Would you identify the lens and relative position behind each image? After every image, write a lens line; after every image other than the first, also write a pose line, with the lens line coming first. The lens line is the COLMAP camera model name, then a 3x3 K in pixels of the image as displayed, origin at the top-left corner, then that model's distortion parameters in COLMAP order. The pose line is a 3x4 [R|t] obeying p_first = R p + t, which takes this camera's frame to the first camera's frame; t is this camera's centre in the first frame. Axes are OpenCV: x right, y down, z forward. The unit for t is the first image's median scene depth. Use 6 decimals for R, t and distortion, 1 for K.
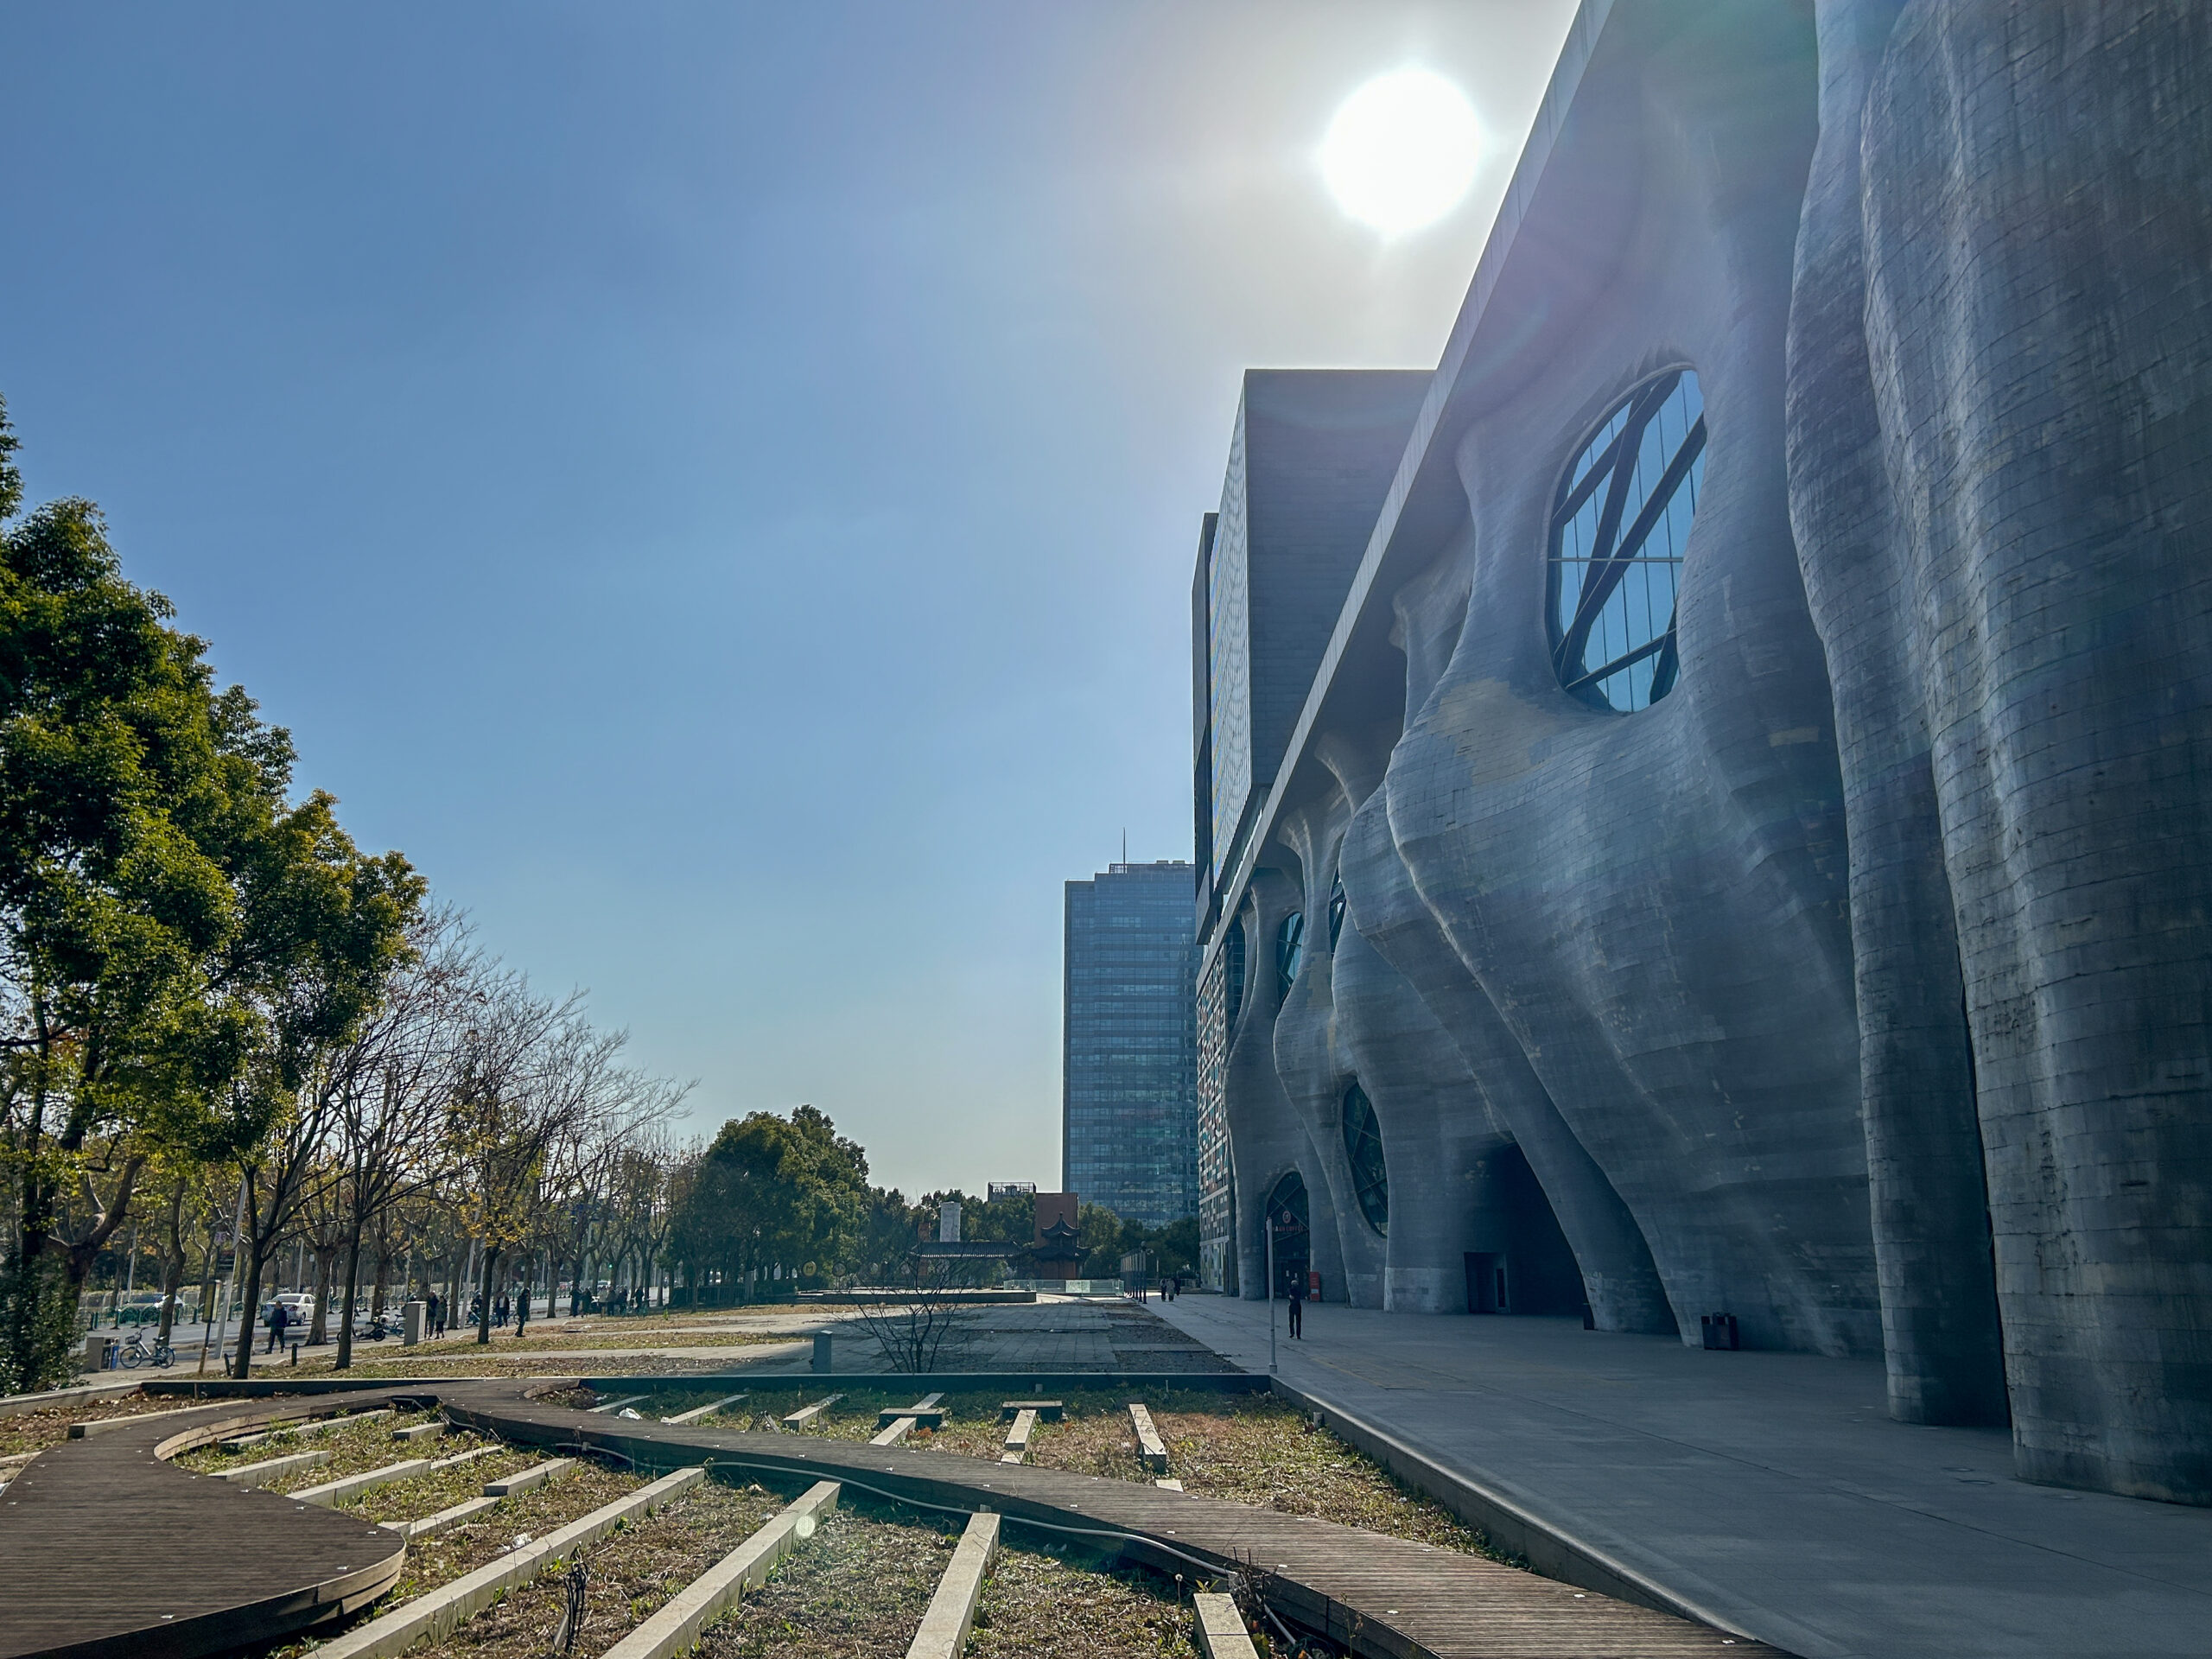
lens RADIAL K [[1695.4, 0, 1105.9], [0, 1695.4, 843.6], [0, 0, 1]] dist [0.060305, -0.066066]
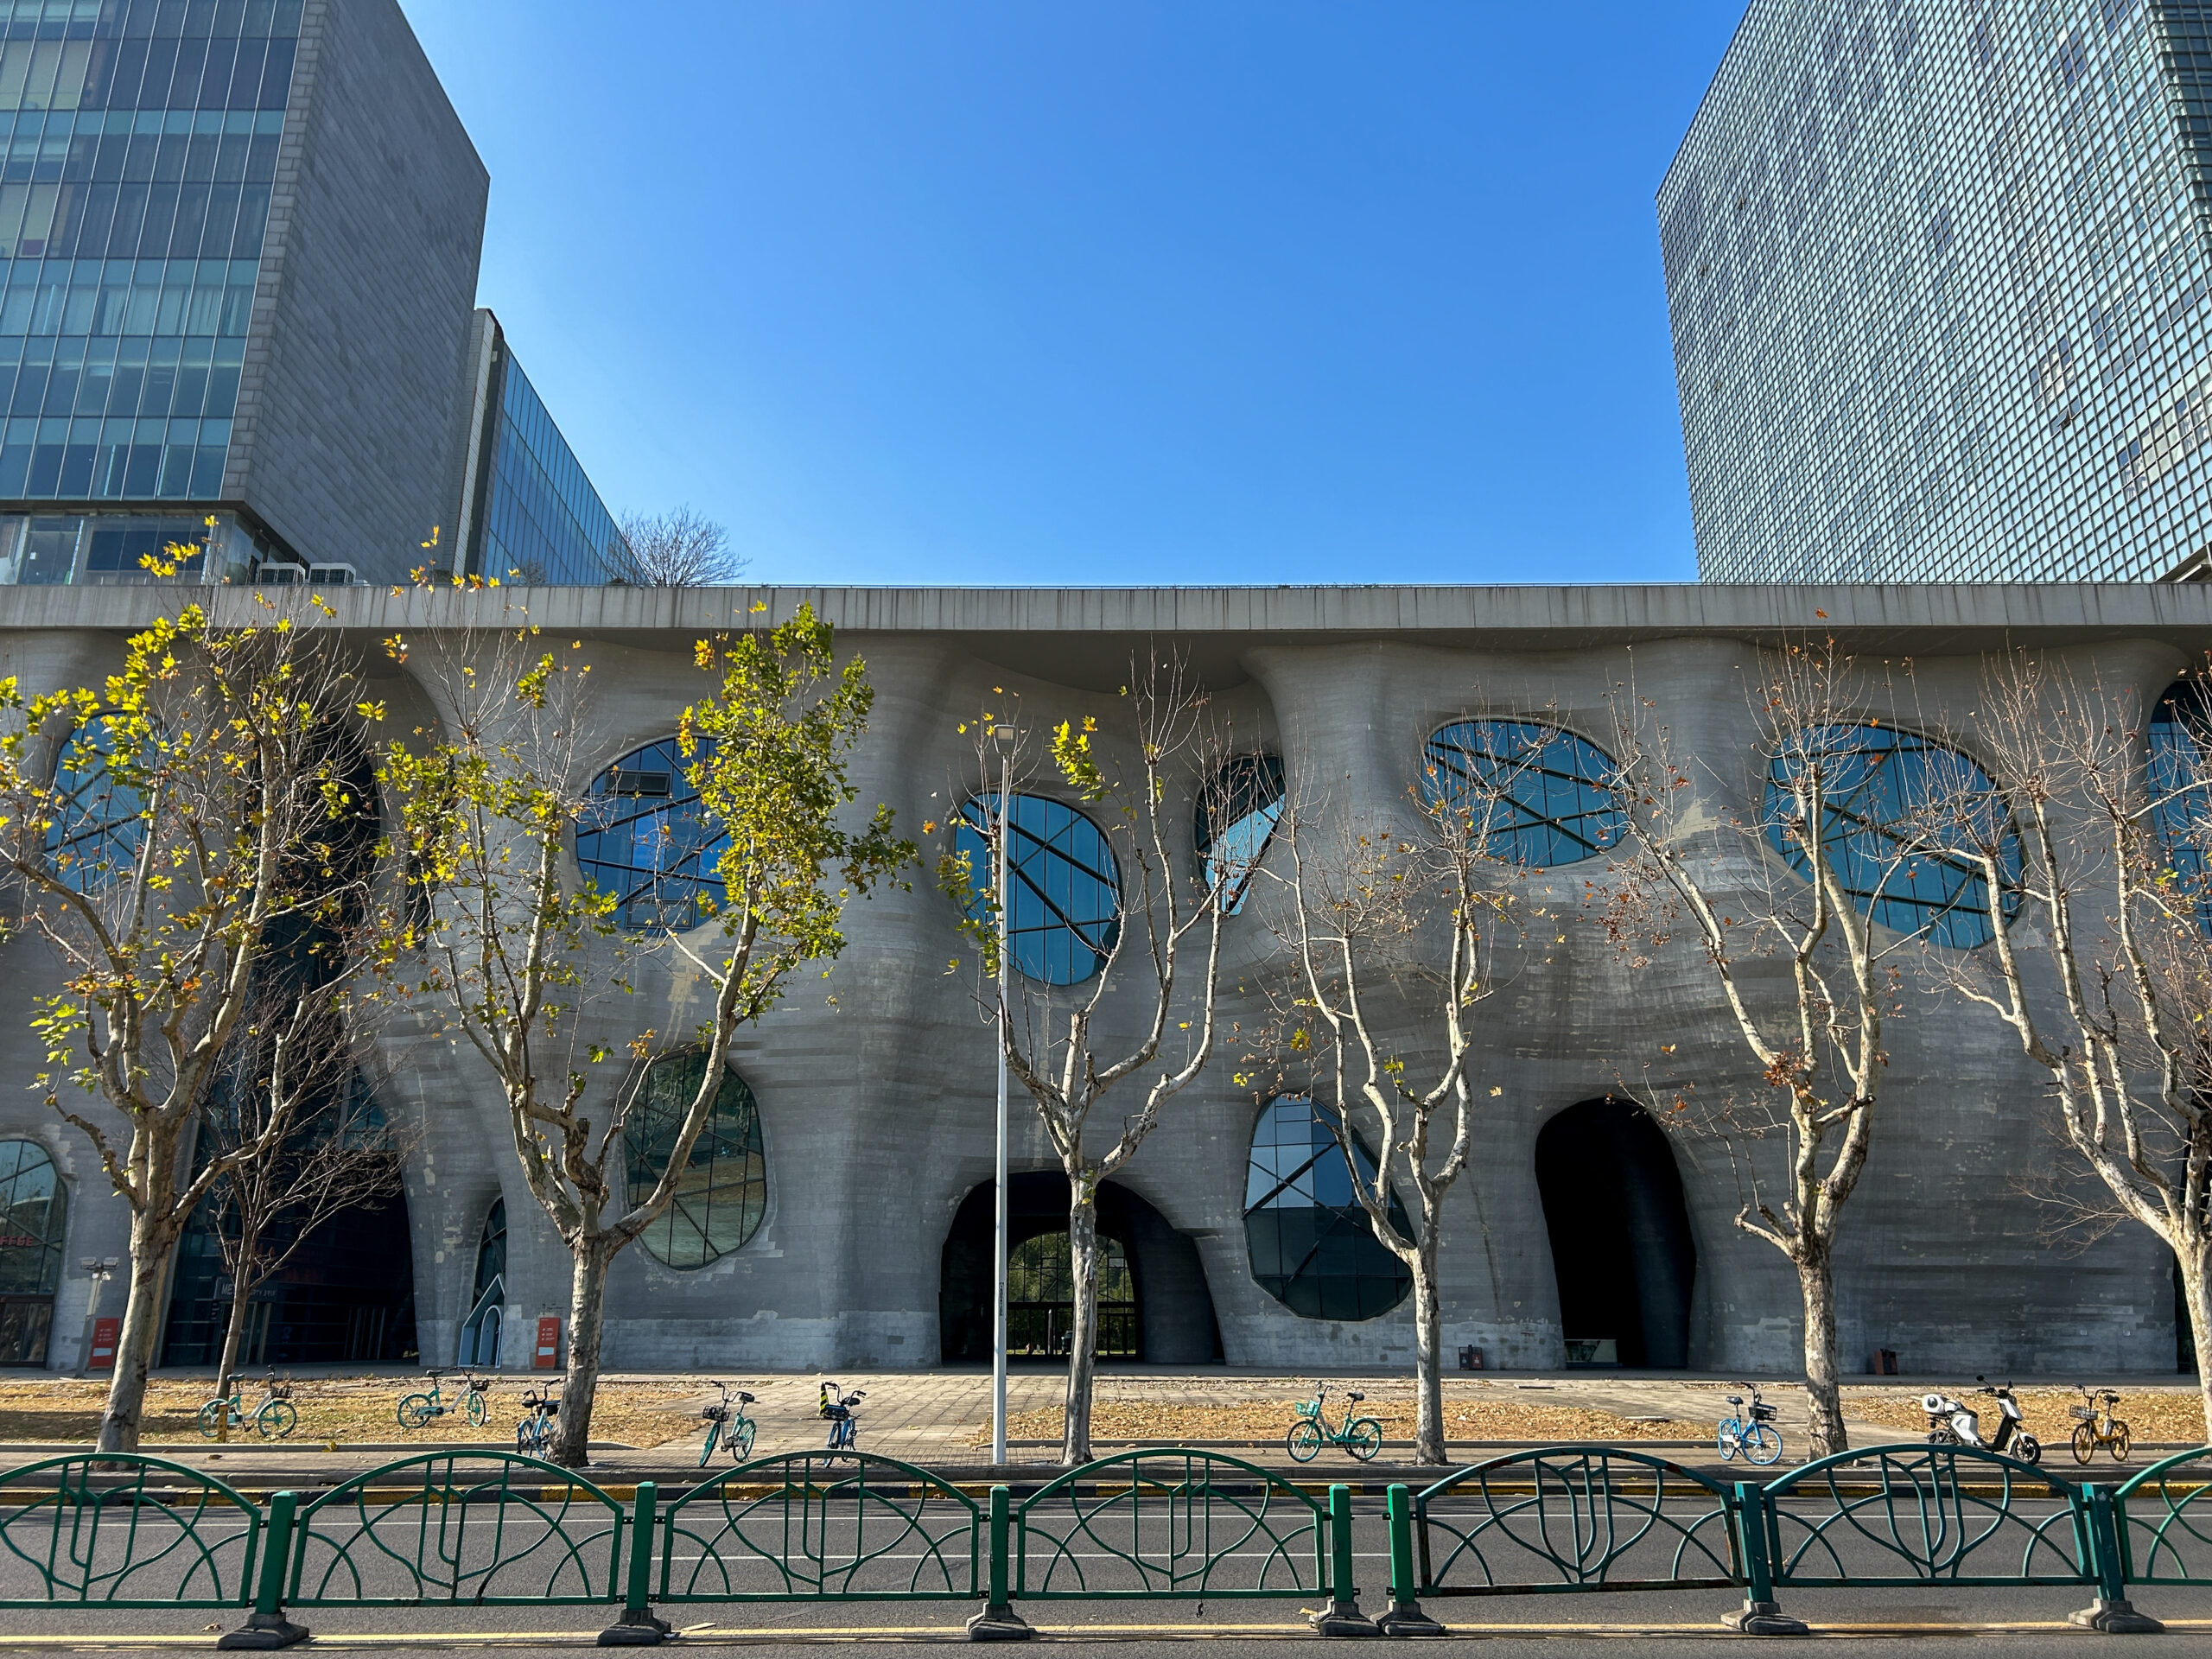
lens RADIAL K [[1658.1, 0, 1099.3], [0, 1658.1, 809.6], [0, 0, 1]] dist [0.065749, -0.065478]
pose [[0.015668, 0.300192, 0.953750, -1.341223], [-0.245368, 0.925855, -0.287381, 0.490100], [-0.969303, -0.229517, 0.088164, 1.880294]]
